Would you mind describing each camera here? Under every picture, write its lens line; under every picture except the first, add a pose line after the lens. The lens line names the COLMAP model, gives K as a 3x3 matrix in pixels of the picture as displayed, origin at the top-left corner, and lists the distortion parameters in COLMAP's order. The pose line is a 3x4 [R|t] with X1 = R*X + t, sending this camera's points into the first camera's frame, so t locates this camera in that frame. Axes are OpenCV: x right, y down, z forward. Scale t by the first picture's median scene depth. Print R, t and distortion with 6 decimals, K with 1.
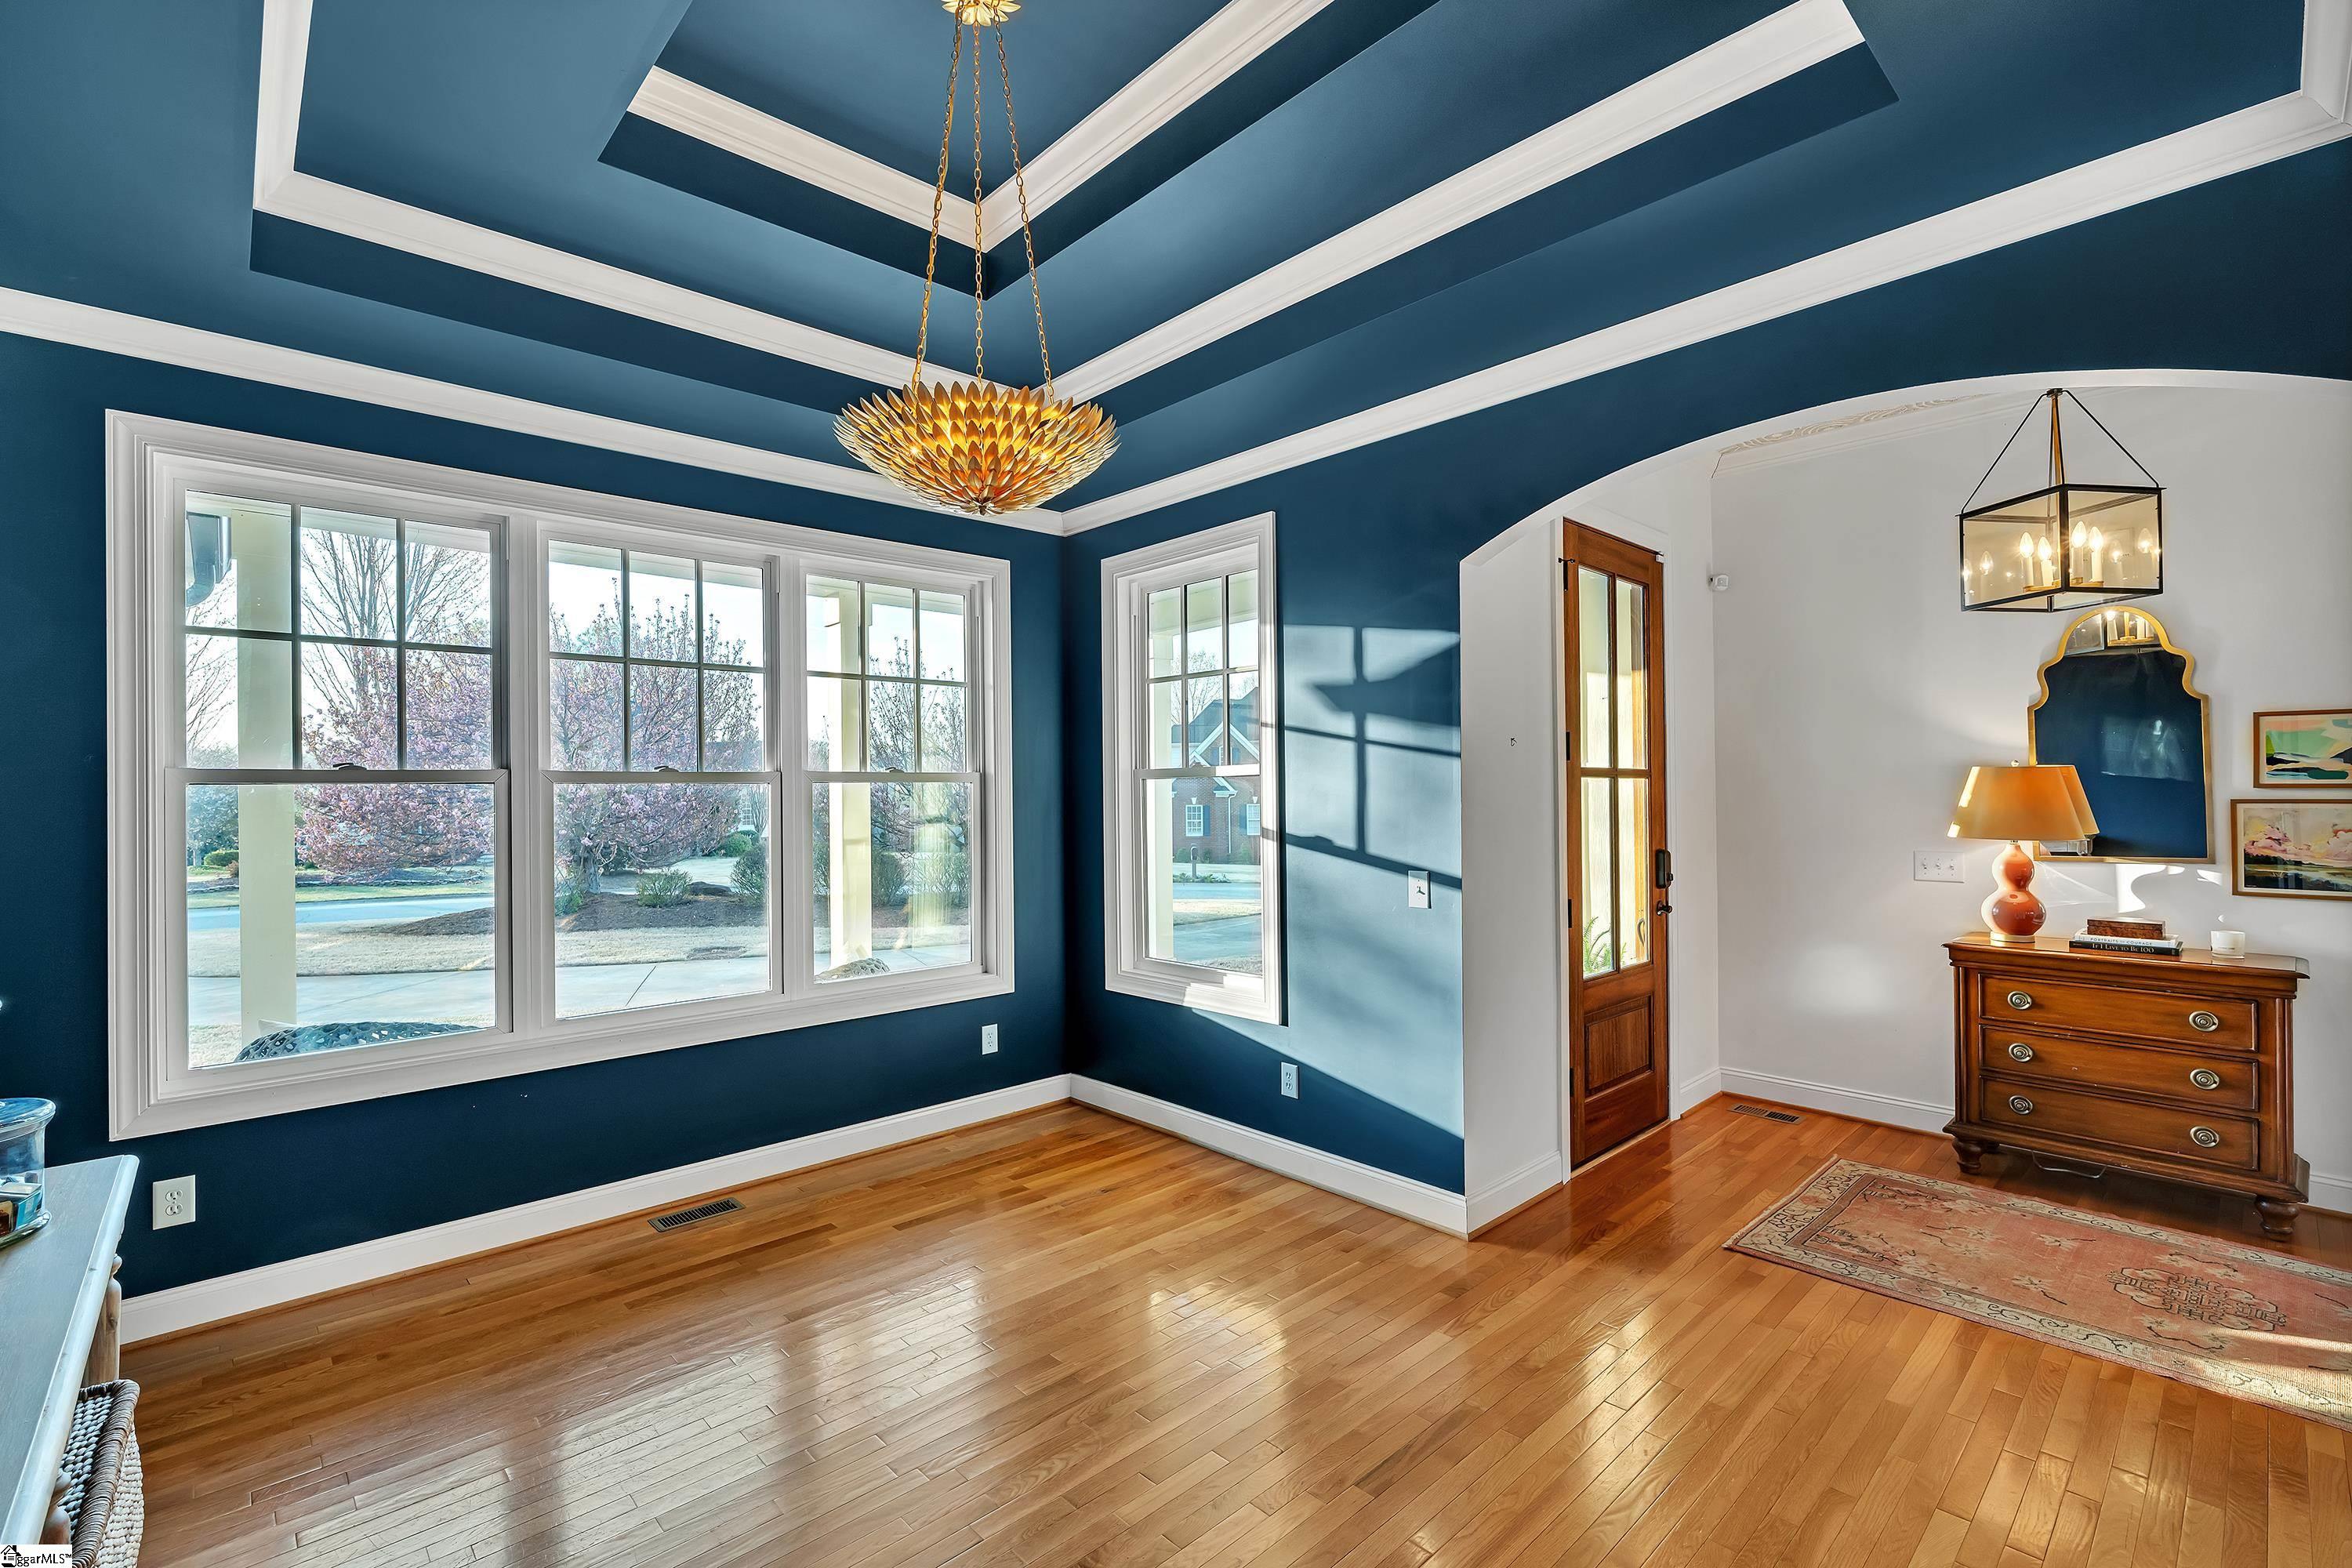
lens RADIAL K [[1029.9, 0, 1170.9], [0, 1029.9, 782.0], [0, 0, 1]] dist [-0.002612, 0.000623]
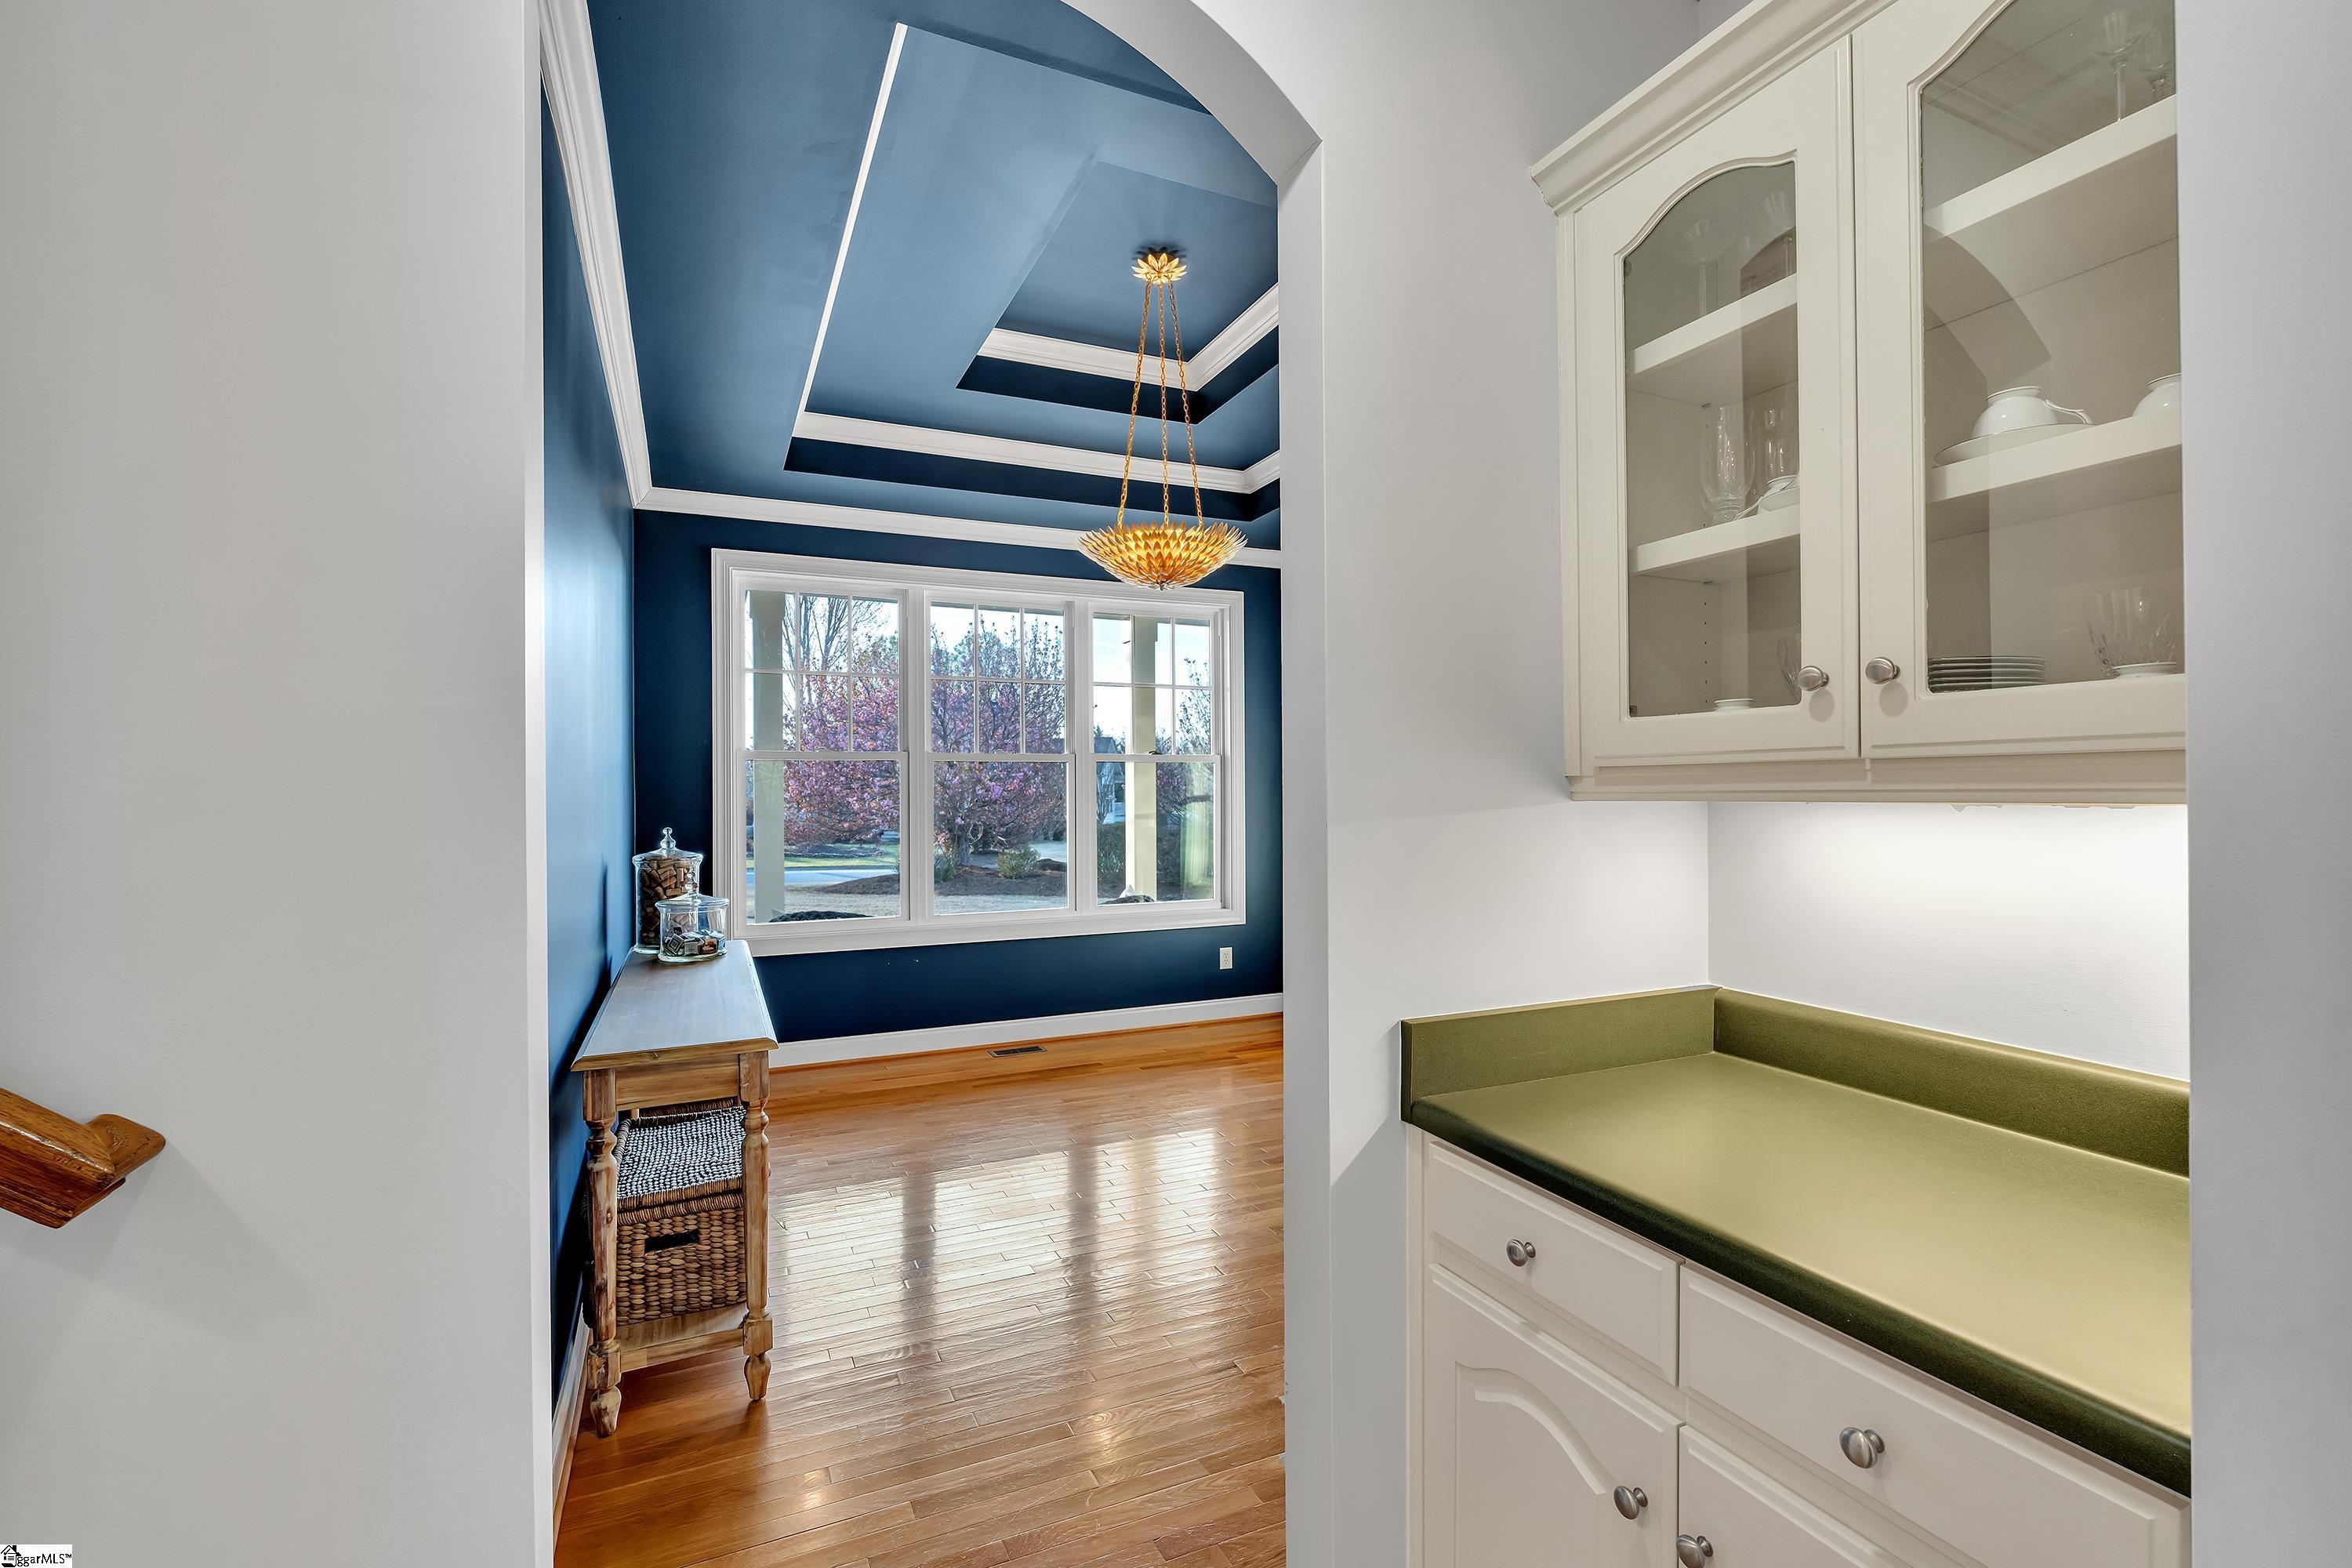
lens RADIAL K [[1029.9, 0, 1165.1], [0, 1029.9, 777.6], [0, 0, 1]] dist [-0.002612, 0.000623]
pose [[0.948625, 0.003524, -0.316384, 0.224982], [-0.003166, 0.999994, 0.001646, 0.024240], [0.316388, -0.000560, 0.948630, -0.365961]]
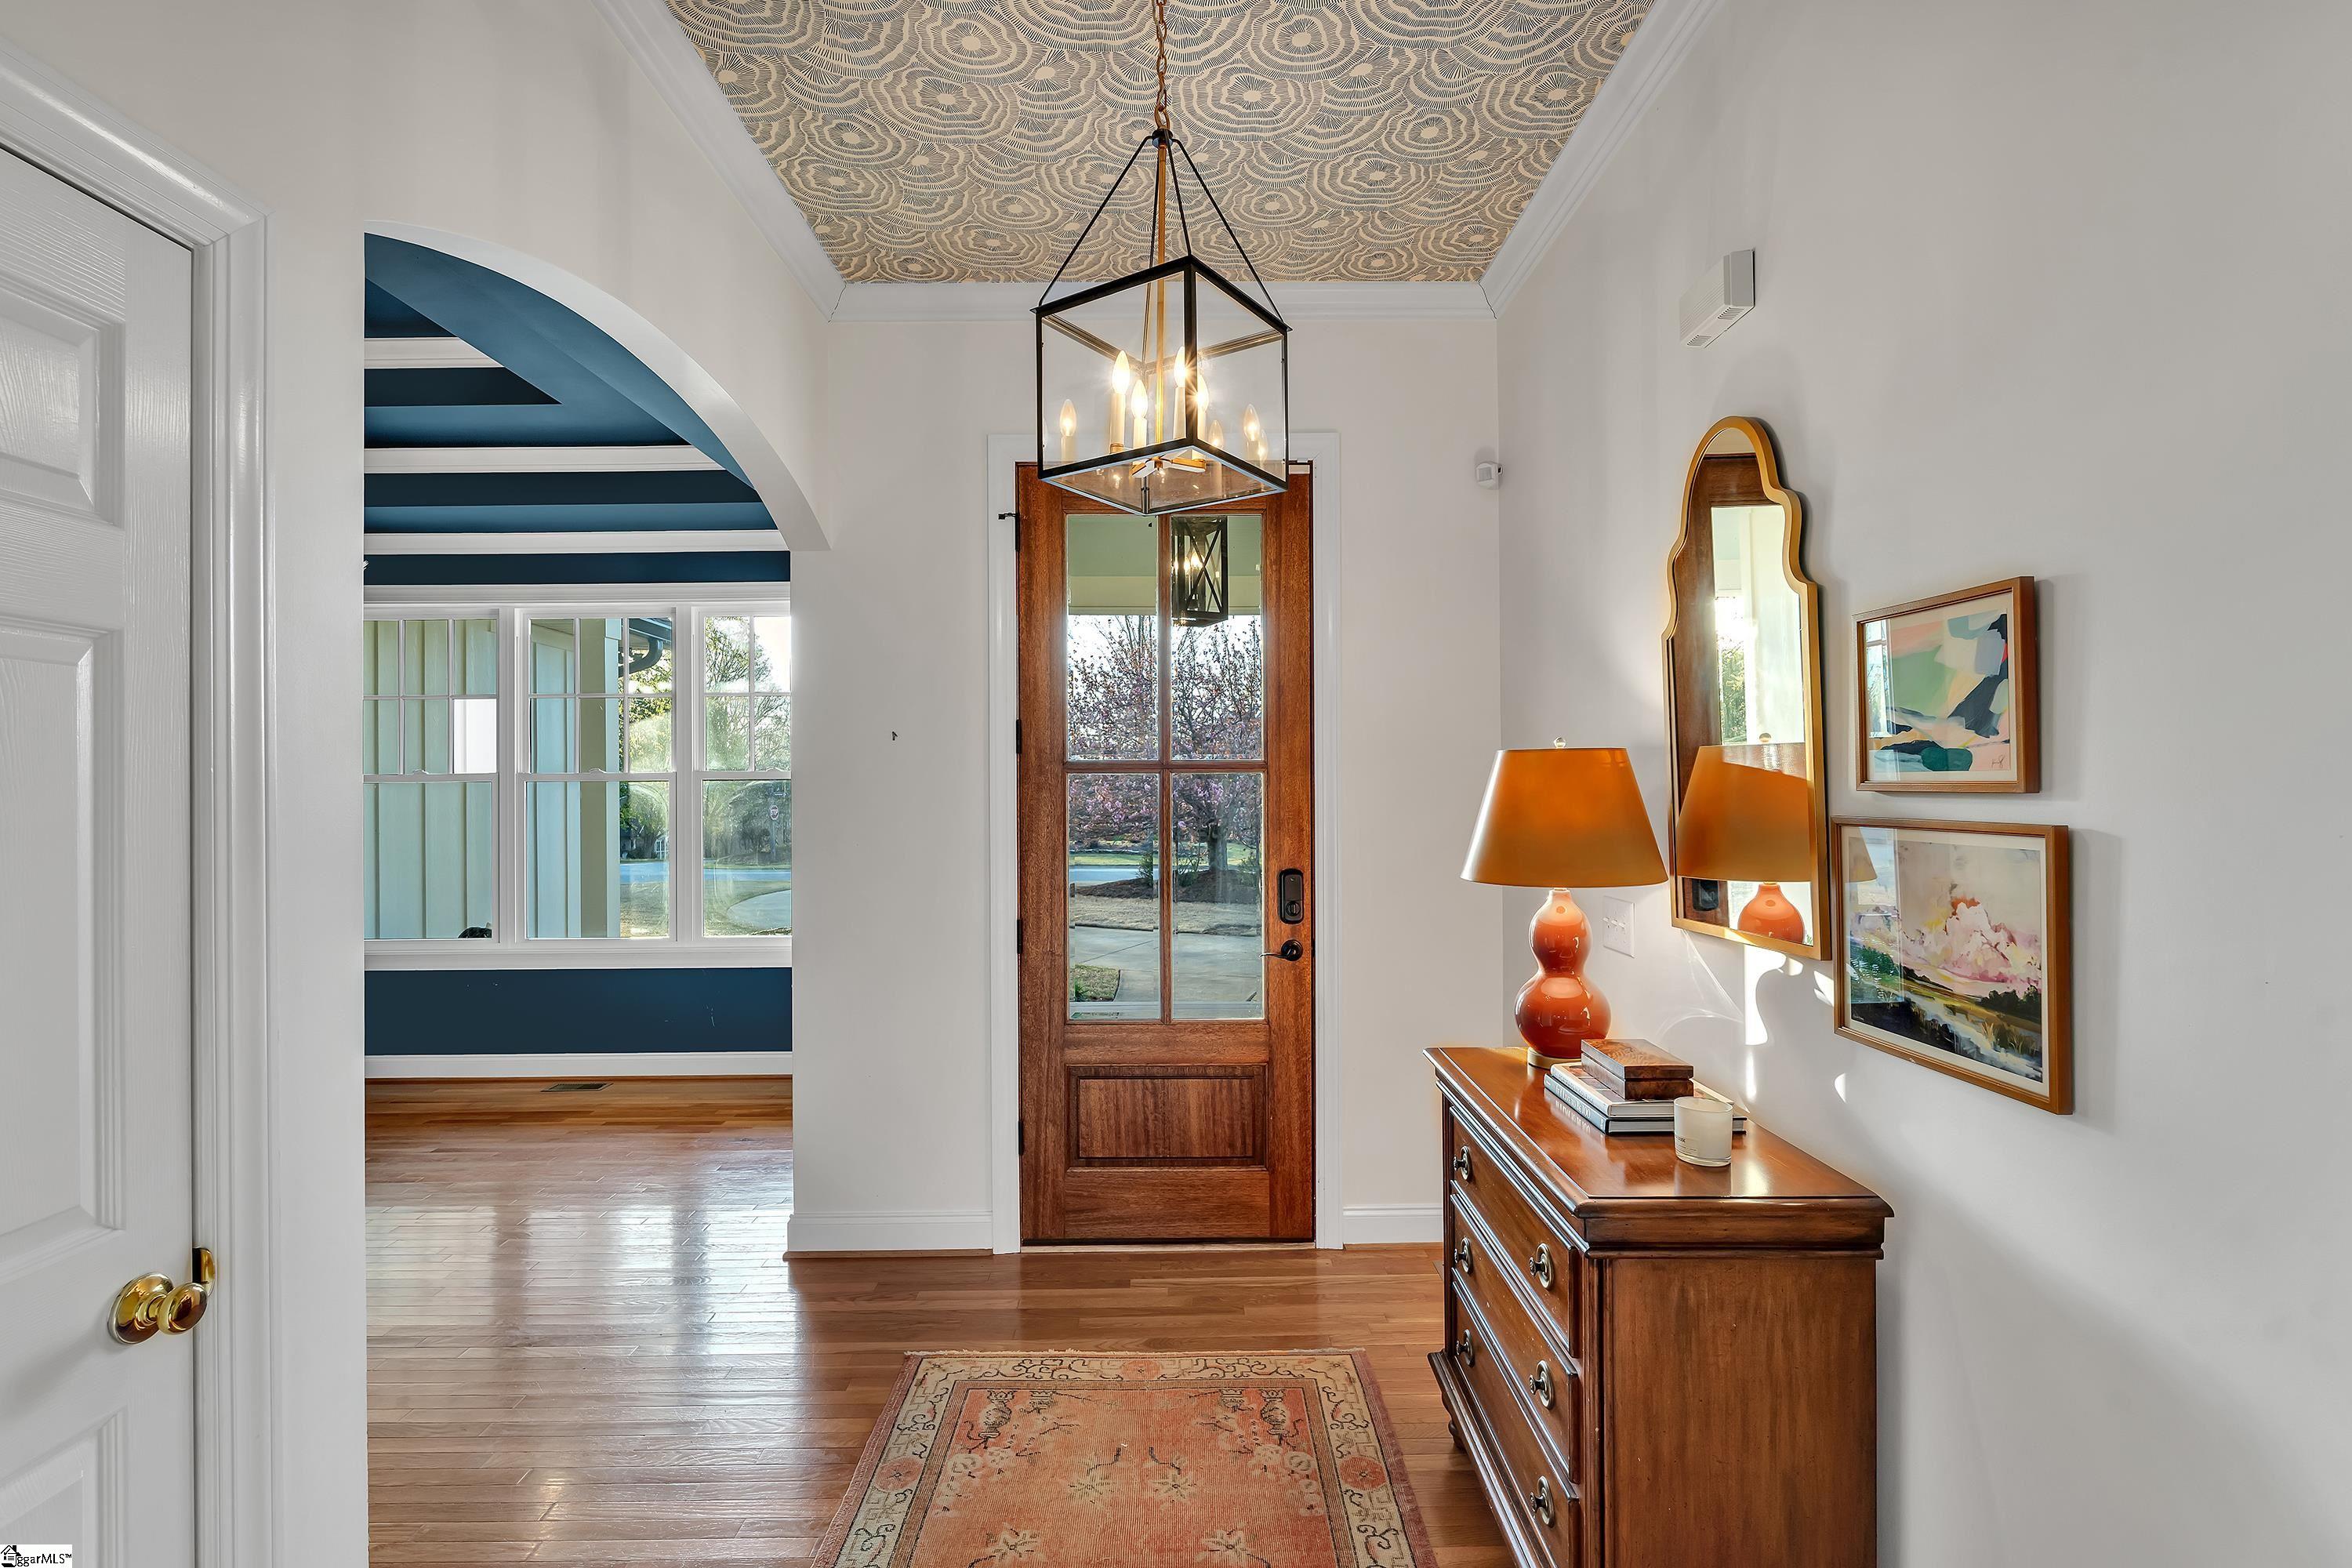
lens RADIAL K [[1029.9, 0, 1159.0], [0, 1029.9, 787.9], [0, 0, 1]] dist [-0.002612, 0.000623]
pose [[0.748006, 0.000484, -0.663692, 1.164100], [0.000067, 1.000000, 0.000804, 0.003602], [0.663692, -0.000646, 0.748006, 0.497344]]
